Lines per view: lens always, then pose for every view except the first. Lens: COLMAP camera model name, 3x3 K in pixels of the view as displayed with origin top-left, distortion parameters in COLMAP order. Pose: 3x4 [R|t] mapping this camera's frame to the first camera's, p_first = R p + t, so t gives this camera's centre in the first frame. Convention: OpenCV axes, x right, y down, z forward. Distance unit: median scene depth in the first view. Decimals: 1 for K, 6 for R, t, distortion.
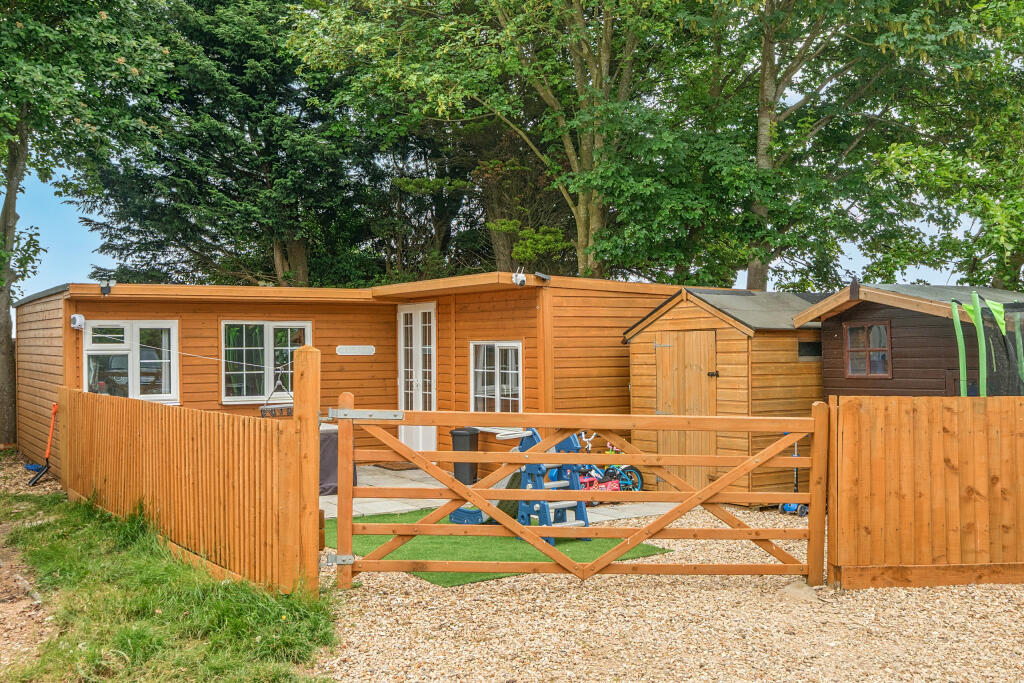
lens RADIAL K [[1028.6, 0, 511.4], [0, 1028.6, 342.0], [0, 0, 1]] dist [-0.018945, 0.000000]
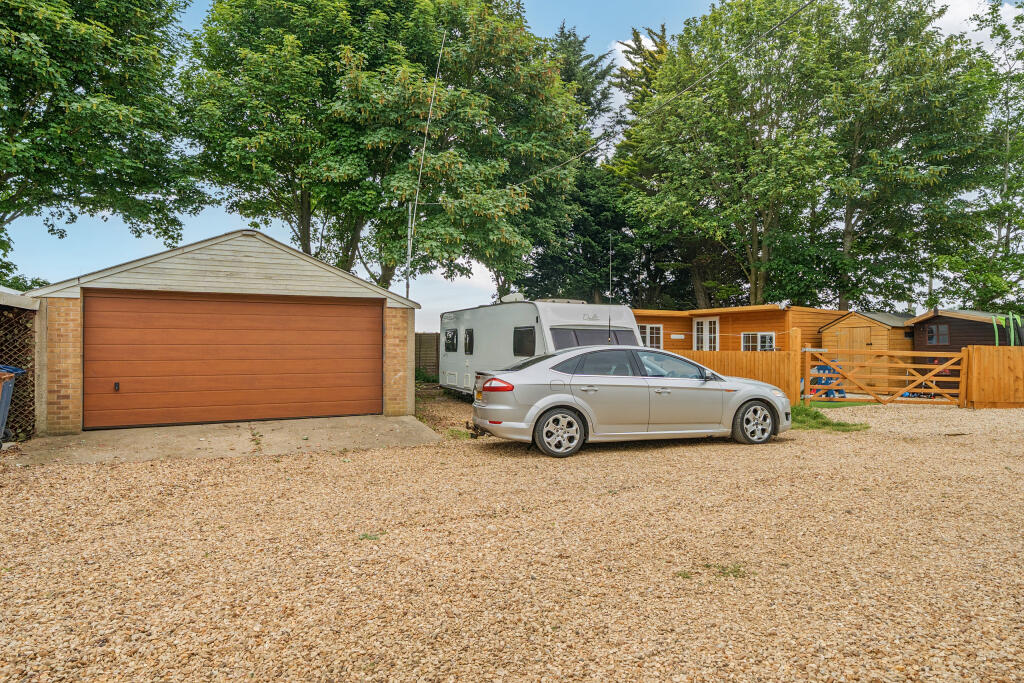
lens RADIAL K [[586.8, 0, 513.0], [0, 586.8, 339.8], [0, 0, 1]] dist [-0.002807, -0.000419]
pose [[0.997359, 0.007812, -0.072204, -0.623475], [-0.008285, 0.999946, -0.006252, 0.038715], [0.072152, 0.006834, 0.997370, -0.569969]]
